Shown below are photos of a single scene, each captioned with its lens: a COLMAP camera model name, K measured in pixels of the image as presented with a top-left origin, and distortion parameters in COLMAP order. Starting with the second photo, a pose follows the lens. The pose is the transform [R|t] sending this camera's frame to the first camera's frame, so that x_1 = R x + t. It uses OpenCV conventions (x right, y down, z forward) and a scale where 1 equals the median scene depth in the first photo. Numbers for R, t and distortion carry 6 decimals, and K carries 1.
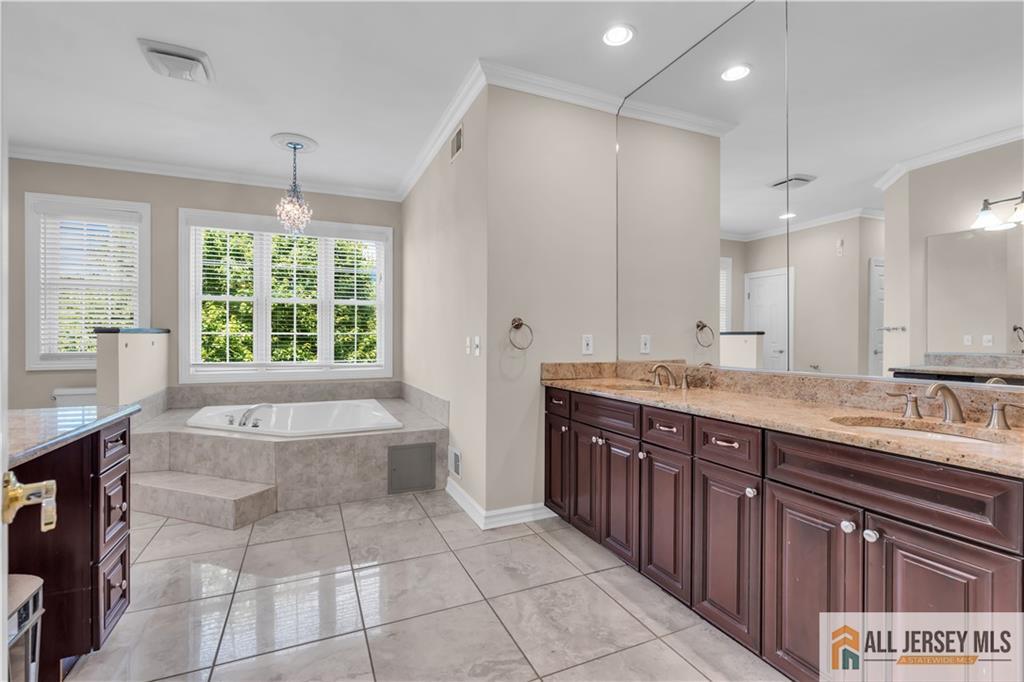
lens RADIAL K [[461.4, 0, 510.0], [0, 461.4, 341.5], [0, 0, 1]] dist [-0.008279, 0.003054]
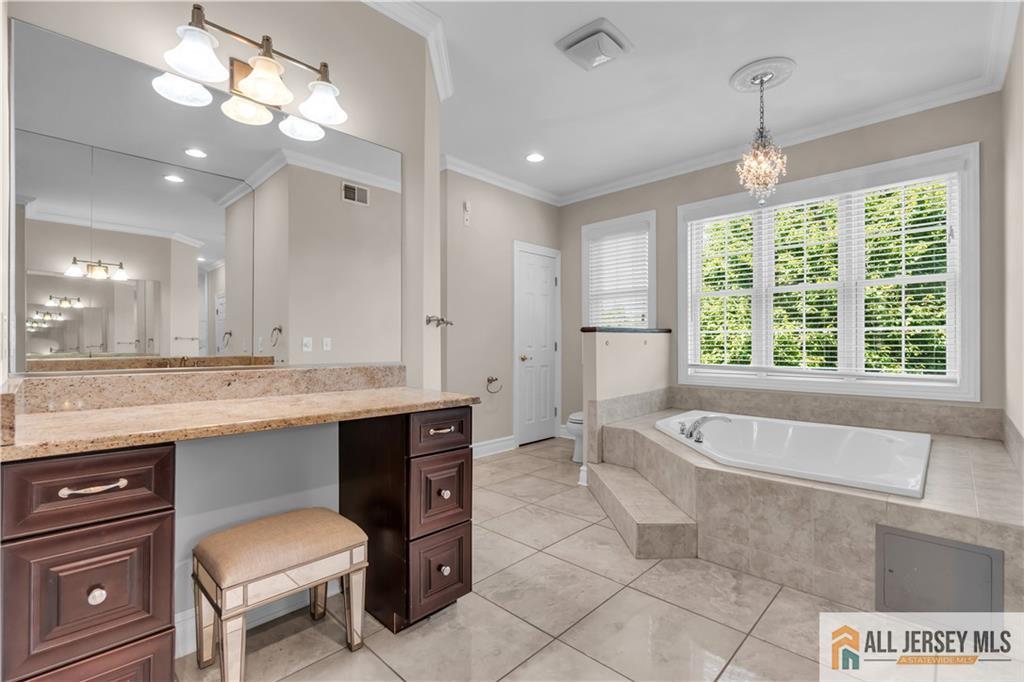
lens RADIAL K [[461.4, 0, 510.0], [0, 461.4, 341.5], [0, 0, 1]] dist [-0.008279, 0.003054]
pose [[0.373663, -0.006491, -0.927542, 0.087646], [-0.003438, 0.999959, -0.008383, 0.014142], [0.927558, 0.006321, 0.373625, 0.387874]]
